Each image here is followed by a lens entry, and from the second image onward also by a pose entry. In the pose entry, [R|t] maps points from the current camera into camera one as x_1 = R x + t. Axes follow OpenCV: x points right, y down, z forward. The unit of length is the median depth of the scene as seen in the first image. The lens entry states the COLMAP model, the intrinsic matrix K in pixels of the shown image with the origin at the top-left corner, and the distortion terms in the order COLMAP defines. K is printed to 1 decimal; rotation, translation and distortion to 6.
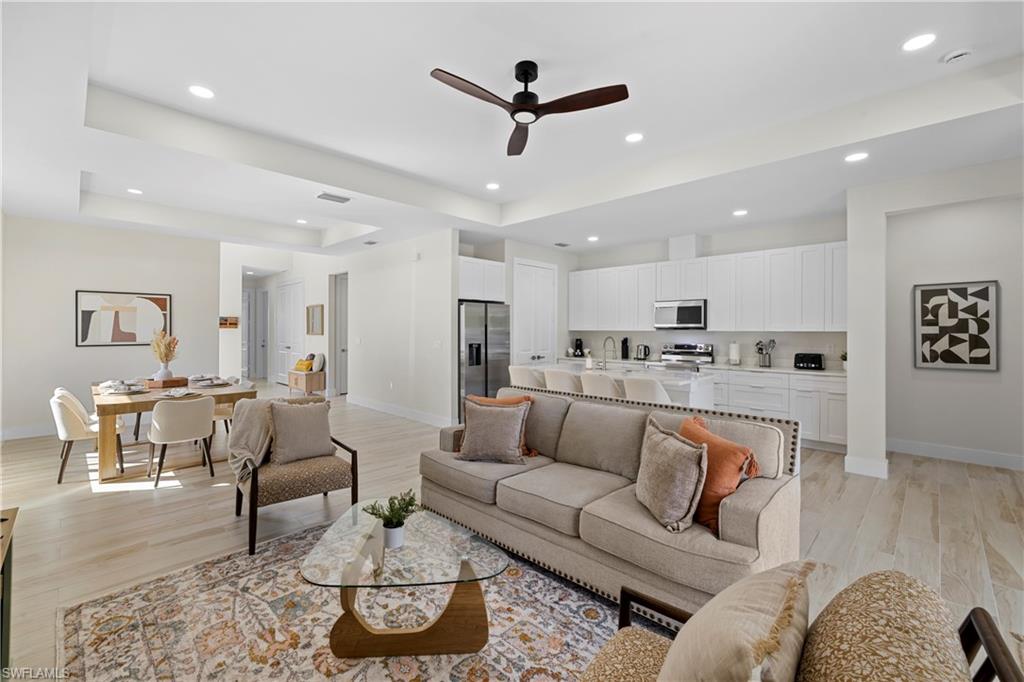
lens RADIAL K [[433.5, 0, 507.7], [0, 433.5, 325.9], [0, 0, 1]] dist [0.001269, 0.000218]
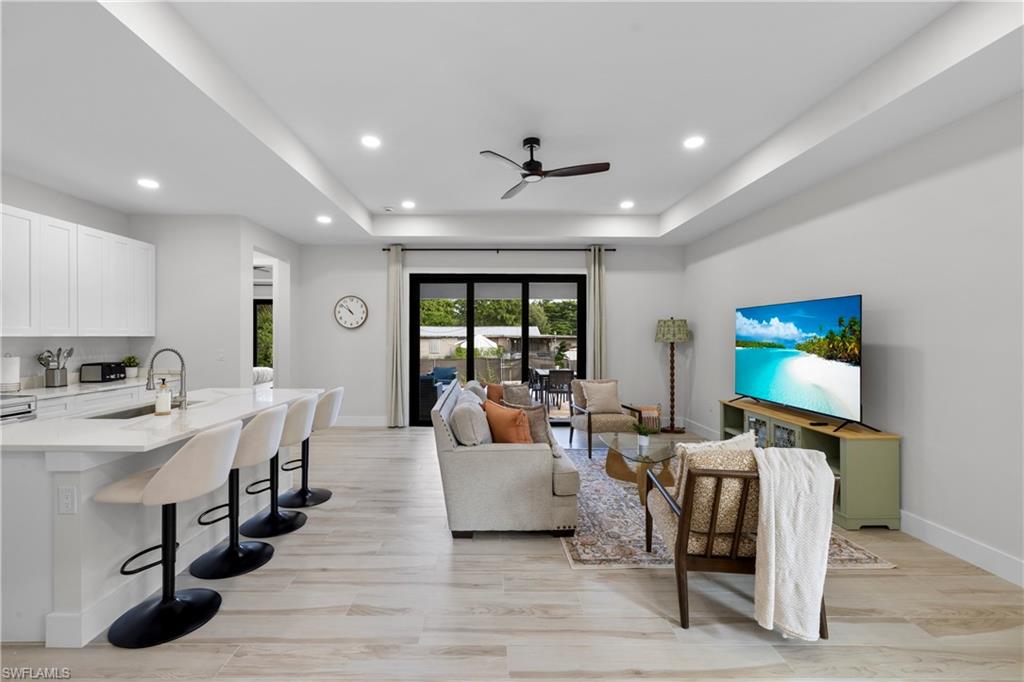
lens RADIAL K [[438.2, 0, 508.2], [0, 438.2, 341.6], [0, 0, 1]] dist [0.002523, 0.000091]
pose [[-0.700916, -0.011687, 0.713148, -0.402930], [-0.010464, 0.999927, 0.006102, 0.008306], [-0.713167, -0.003186, -0.700987, 0.928787]]
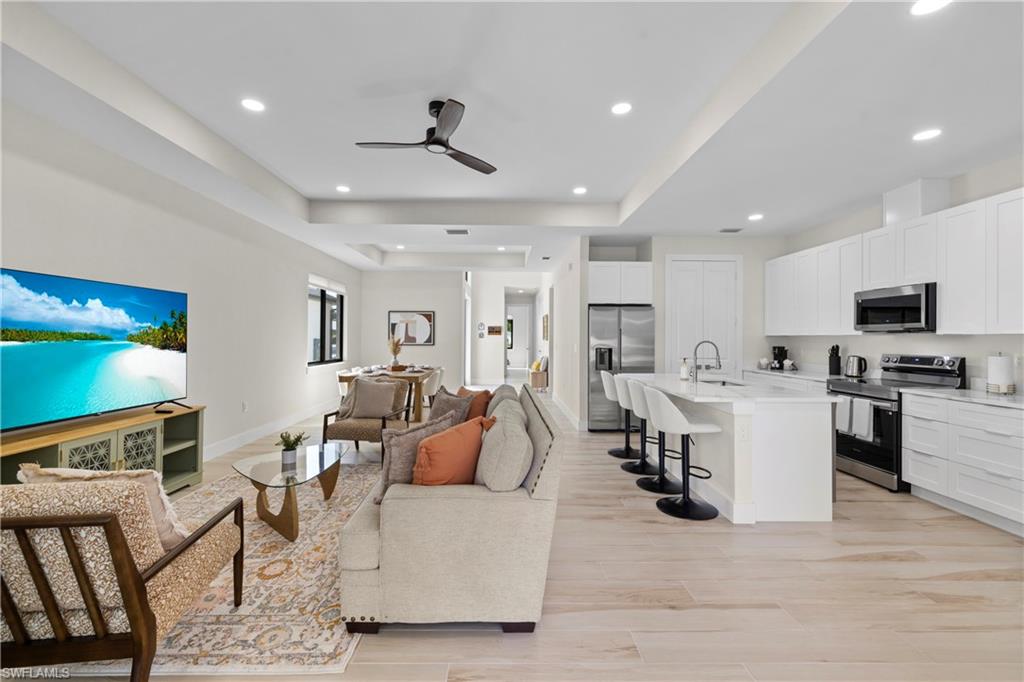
lens RADIAL K [[433.5, 0, 509.8], [0, 433.5, 331.1], [0, 0, 1]] dist [0.000550, -0.000016]
pose [[0.703376, -0.009362, -0.710756, 0.470533], [0.001162, 0.999927, -0.012021, 0.013860], [0.710817, 0.007629, 0.703336, 0.147204]]
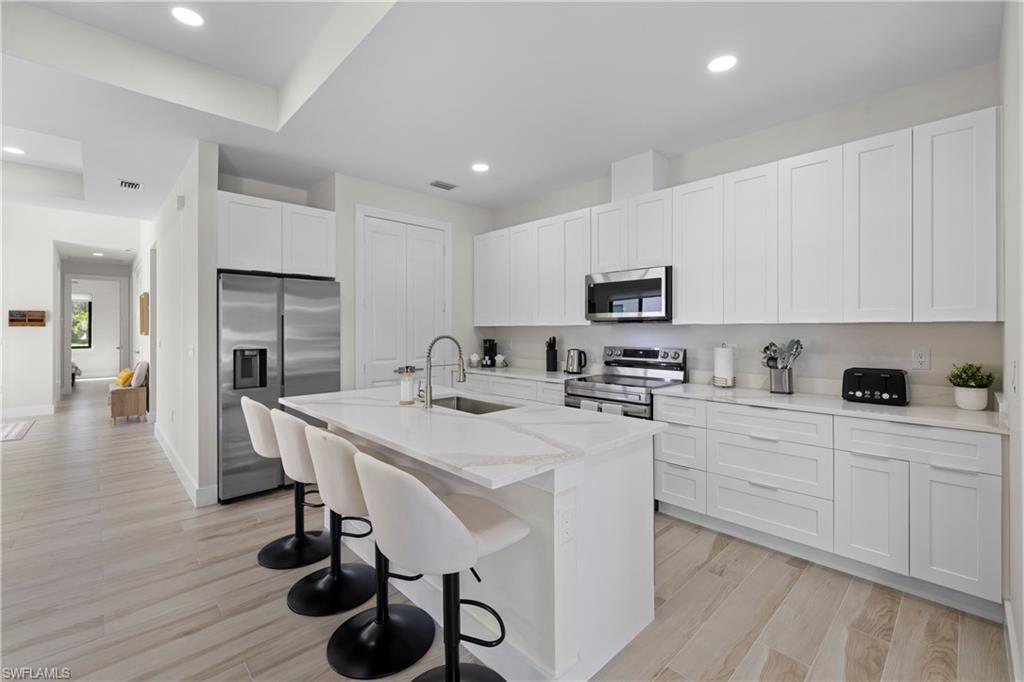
lens RADIAL K [[433.5, 0, 509.8], [0, 433.5, 331.1], [0, 0, 1]] dist [0.000550, -0.000016]
pose [[0.998824, -0.003974, -0.048325, 0.282559], [0.004468, 0.999939, 0.010113, 0.013917], [0.048282, -0.010317, 0.998780, 0.449452]]
